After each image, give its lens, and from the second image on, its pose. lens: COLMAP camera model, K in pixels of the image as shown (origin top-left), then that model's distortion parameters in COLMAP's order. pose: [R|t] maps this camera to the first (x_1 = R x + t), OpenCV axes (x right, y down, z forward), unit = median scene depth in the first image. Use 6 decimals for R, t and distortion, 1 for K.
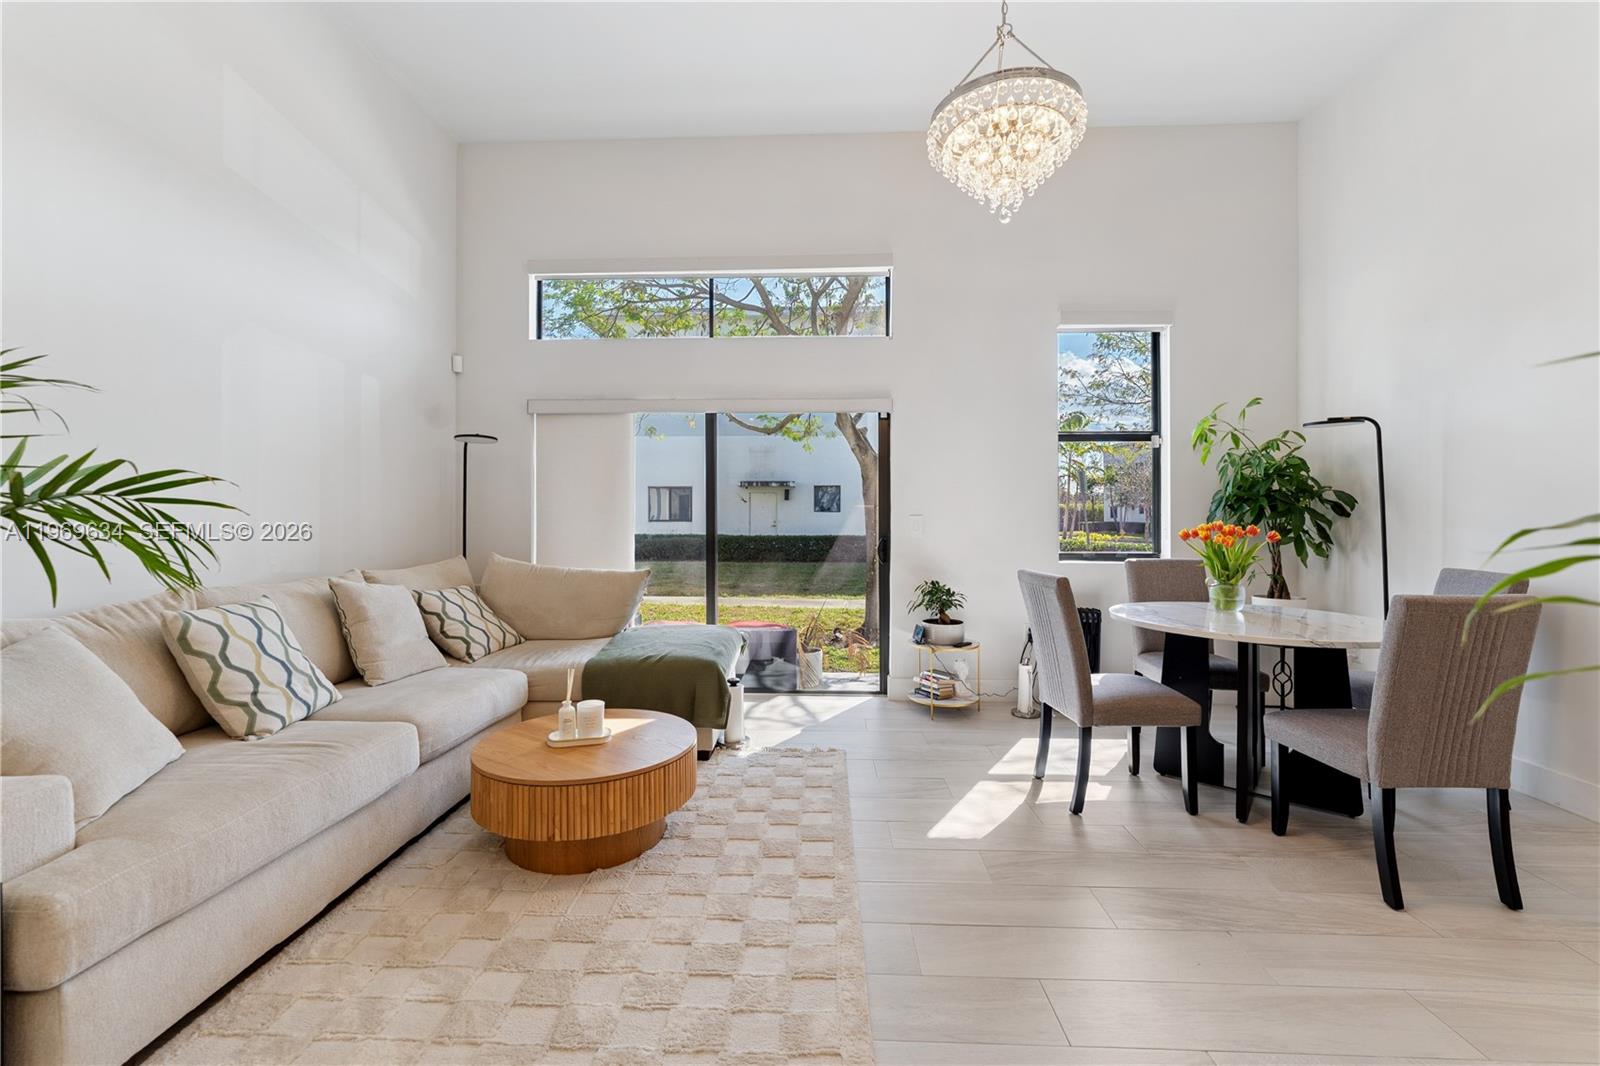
lens RADIAL K [[648.9, 0, 785.3], [0, 648.9, 522.9], [0, 0, 1]] dist [-0.001257, -0.000065]
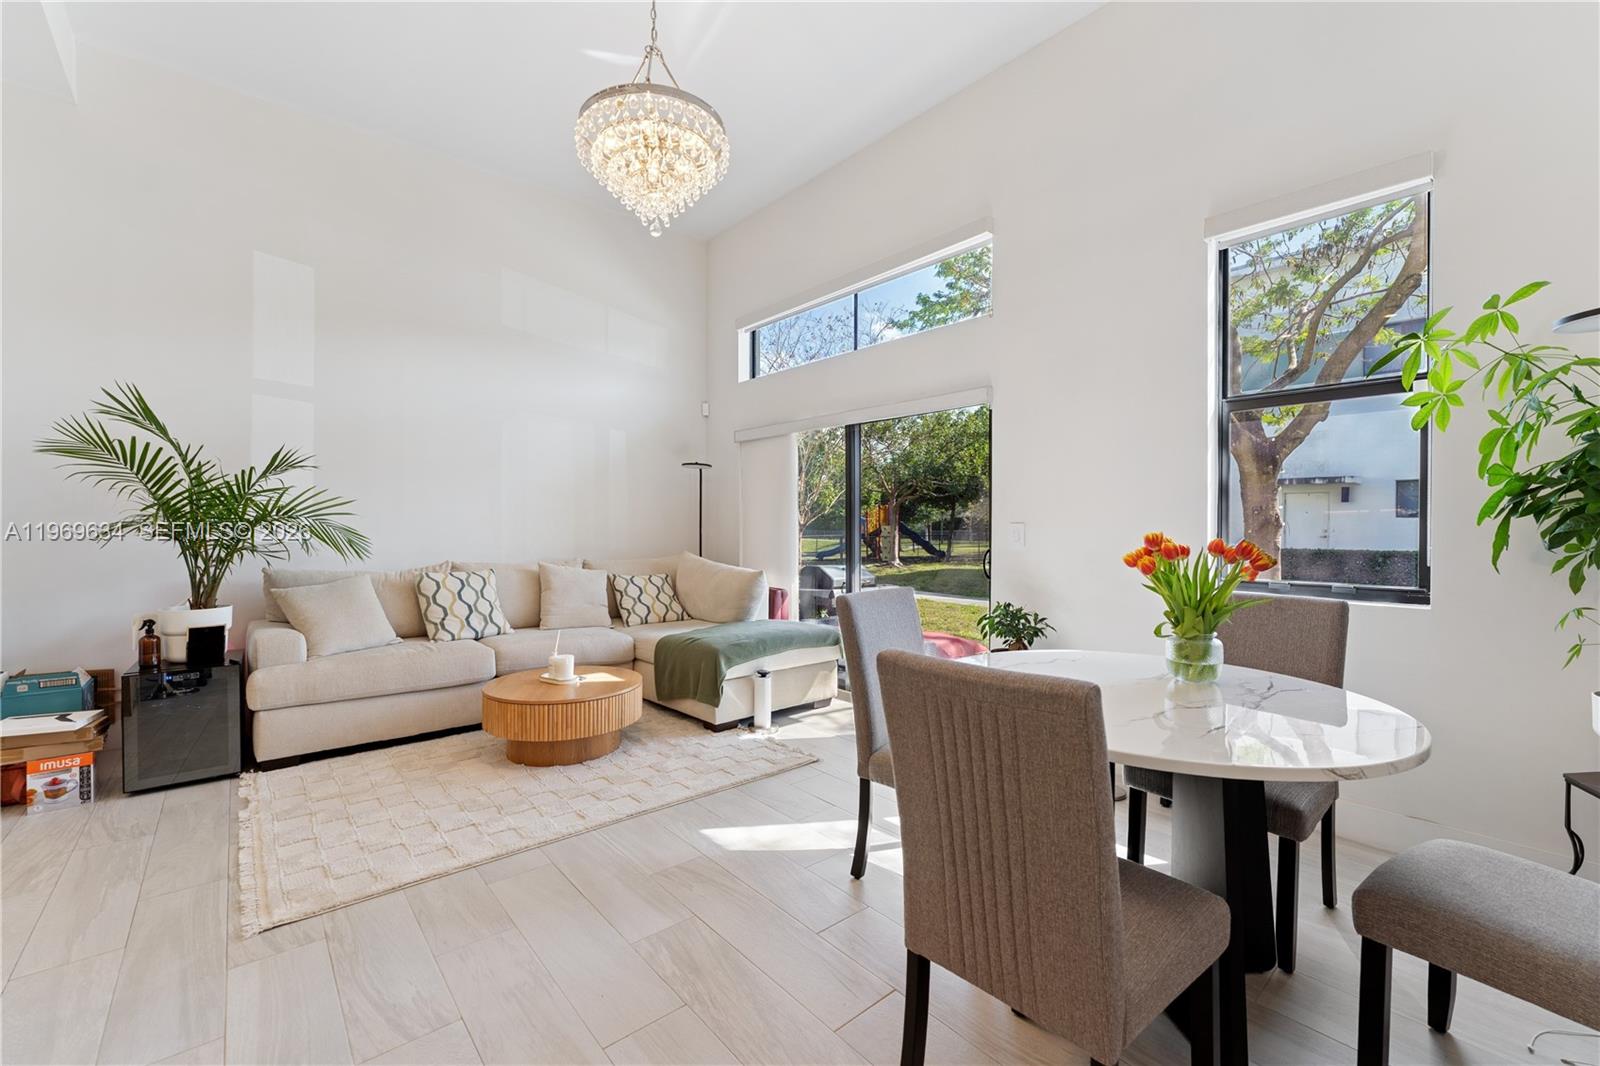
lens RADIAL K [[648.7, 0, 800.0], [0, 648.7, 533.0], [0, 0, 1]] dist [-0.000634, -0.000031]
pose [[0.690123, 0.008964, -0.723637, 1.067022], [-0.006388, 0.999960, 0.006295, -0.003090], [0.723664, 0.000278, 0.690152, 0.390397]]
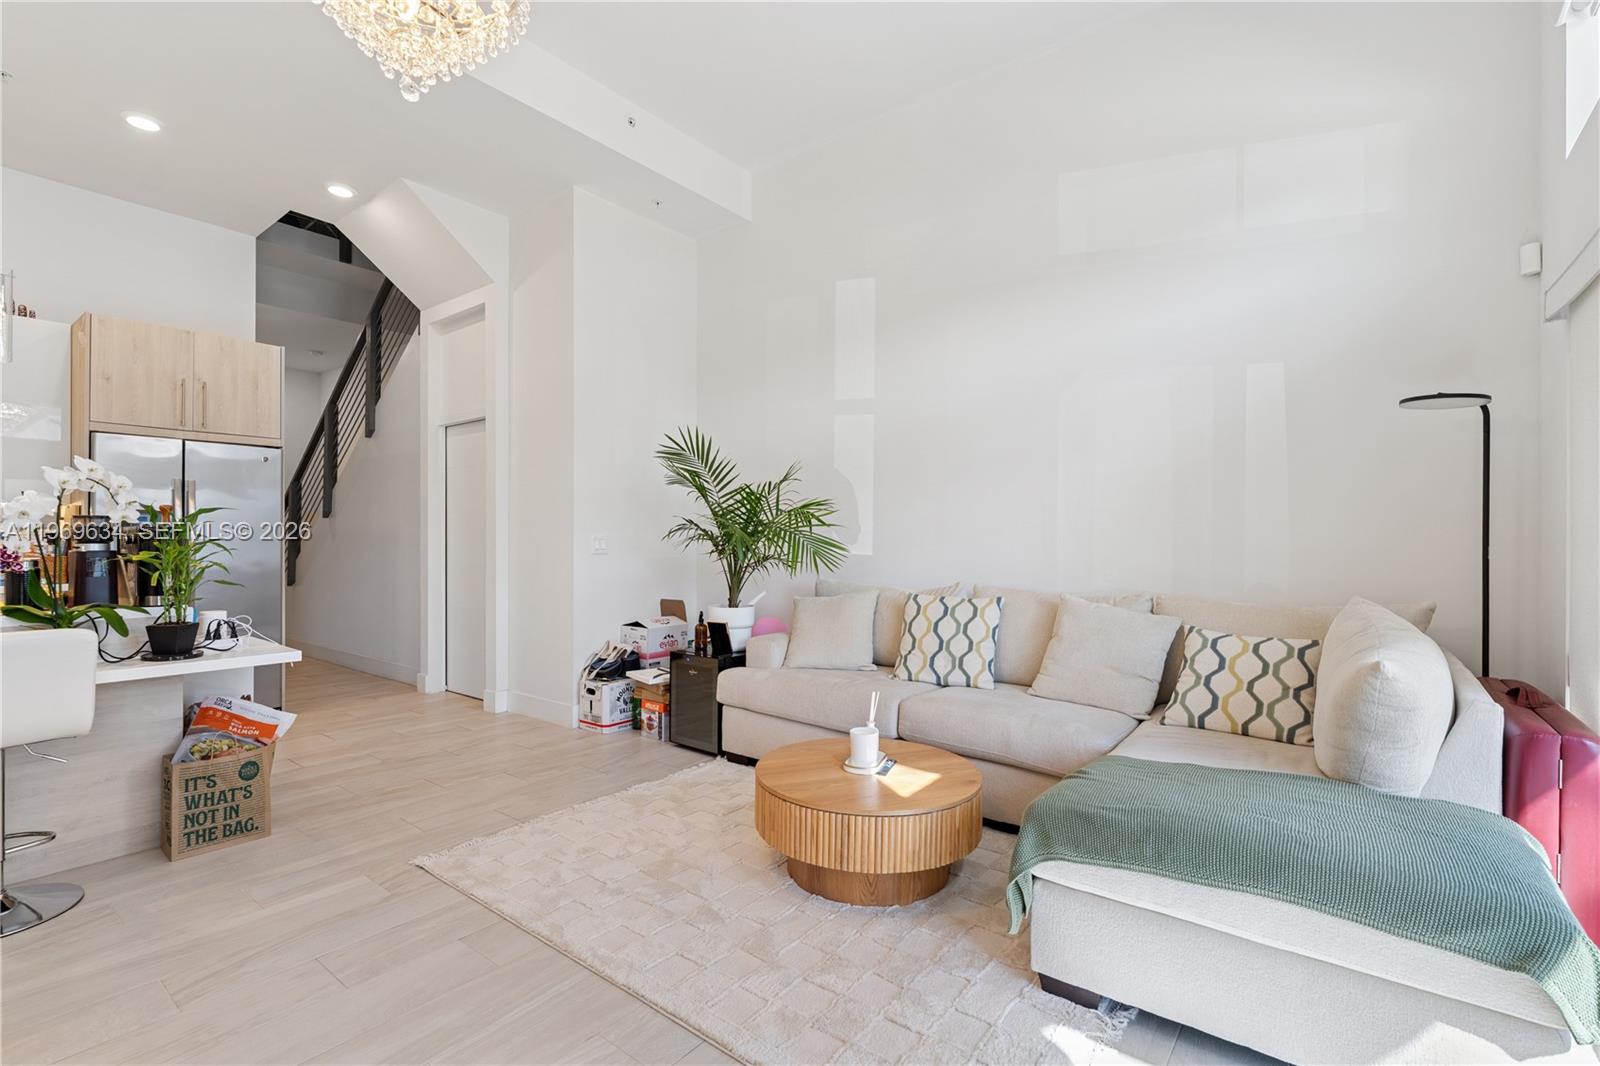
lens RADIAL K [[724.2, 0, 793.2], [0, 724.2, 539.4], [0, 0, 1]] dist [0.002020, 0.000131]
pose [[-0.569551, 0.001868, -0.821954, 0.636124], [-0.008812, 0.999926, 0.008378, -0.012989], [0.821909, 0.012015, -0.569492, 1.499101]]
